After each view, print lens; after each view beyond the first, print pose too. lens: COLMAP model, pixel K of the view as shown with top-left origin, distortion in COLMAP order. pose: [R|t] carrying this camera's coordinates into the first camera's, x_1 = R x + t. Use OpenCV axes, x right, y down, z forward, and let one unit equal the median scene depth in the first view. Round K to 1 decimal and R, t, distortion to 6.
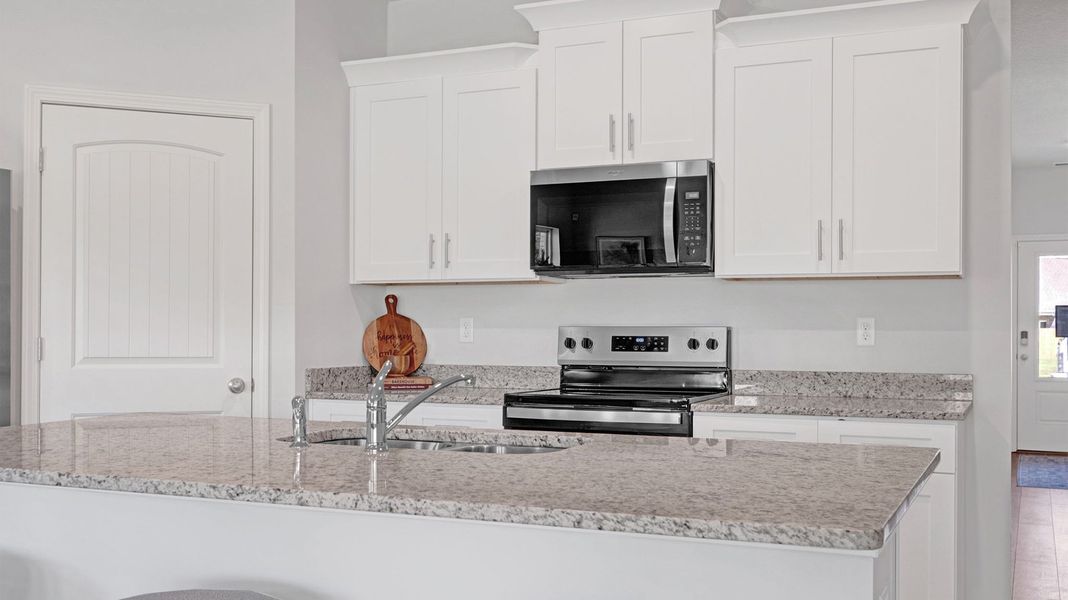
lens RADIAL K [[1094.0, 0, 555.5], [0, 1094.0, 329.5], [0, 0, 1]] dist [0.010817, 0.000000]
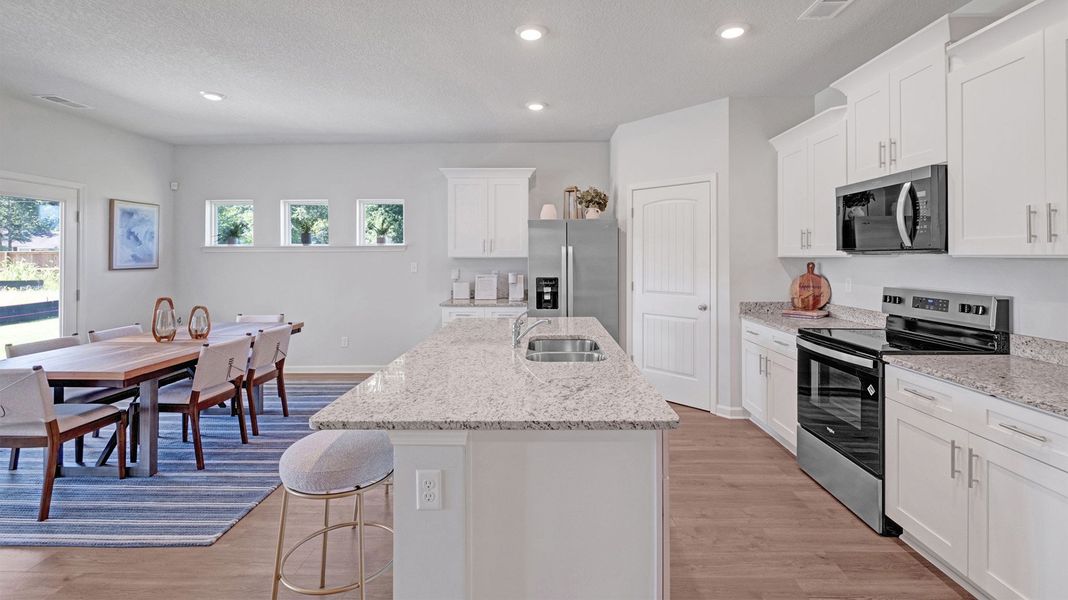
lens RADIAL K [[472.0, 0, 537.8], [0, 472.0, 256.2], [0, 0, 1]] dist [0.003124, -0.001658]
pose [[0.383920, -0.005091, -0.923352, 0.434929], [0.001863, 0.999987, -0.004739, -0.043946], [0.923364, 0.000099, 0.383925, 0.346381]]
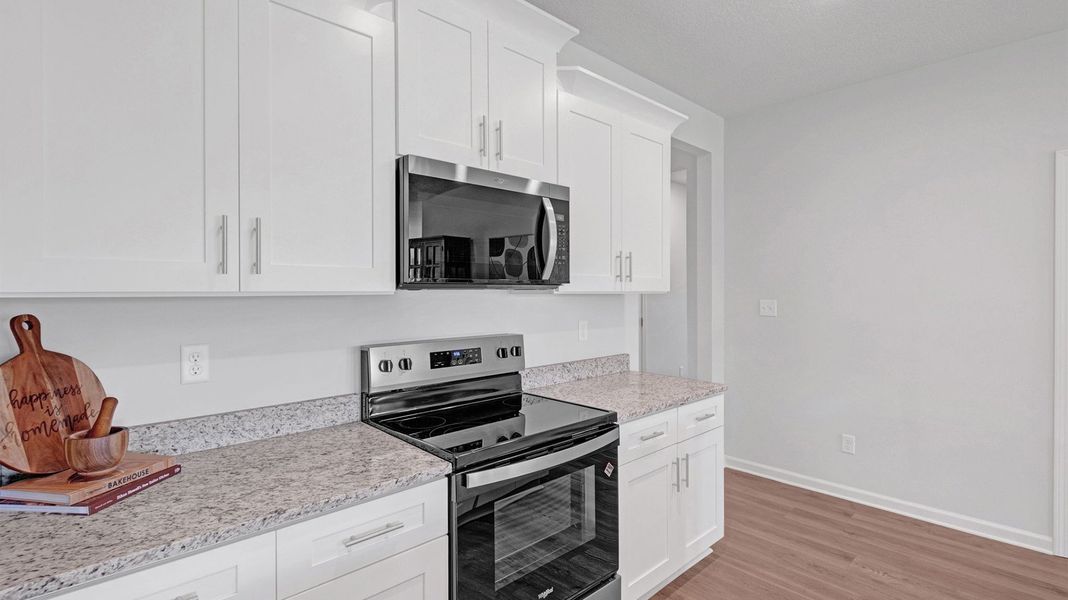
lens RADIAL K [[503.9, 0, 533.9], [0, 503.9, 294.5], [0, 0, 1]] dist [0.011823, -0.000068]
pose [[0.396874, -0.013192, 0.917778, -0.315245], [0.001946, 0.999907, 0.013531, -0.050433], [-0.917871, -0.003585, 0.396862, 0.775872]]
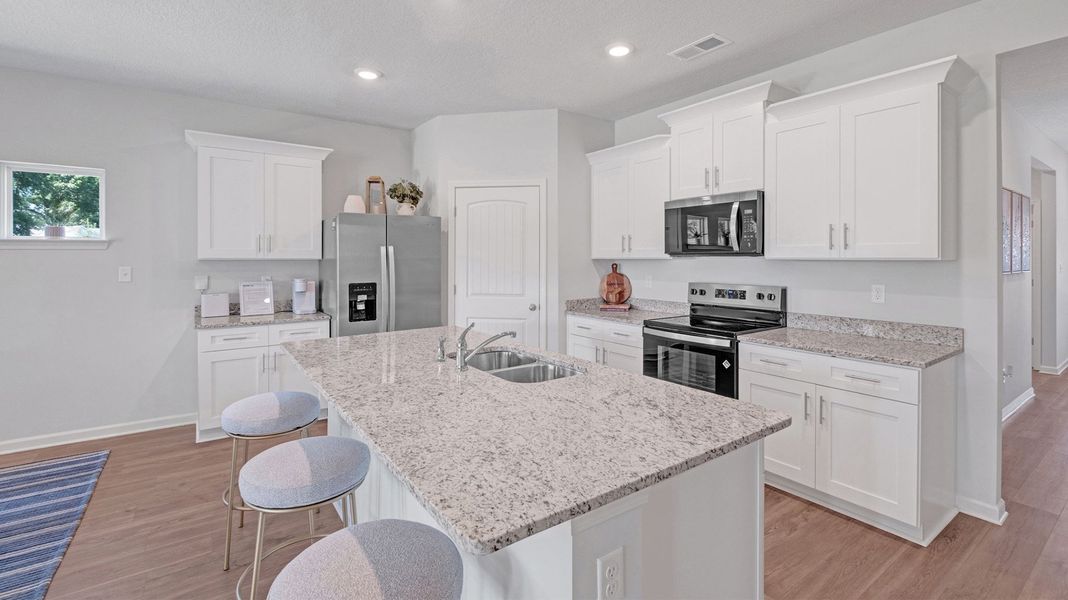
lens RADIAL K [[472.0, 0, 539.0], [0, 472.0, 260.6], [0, 0, 1]] dist [0.003124, -0.001658]
pose [[0.860329, -0.000032, -0.509739, 0.205138], [0.002161, 0.999991, 0.003584, -0.045841], [0.509735, -0.004185, 0.860321, 0.186383]]
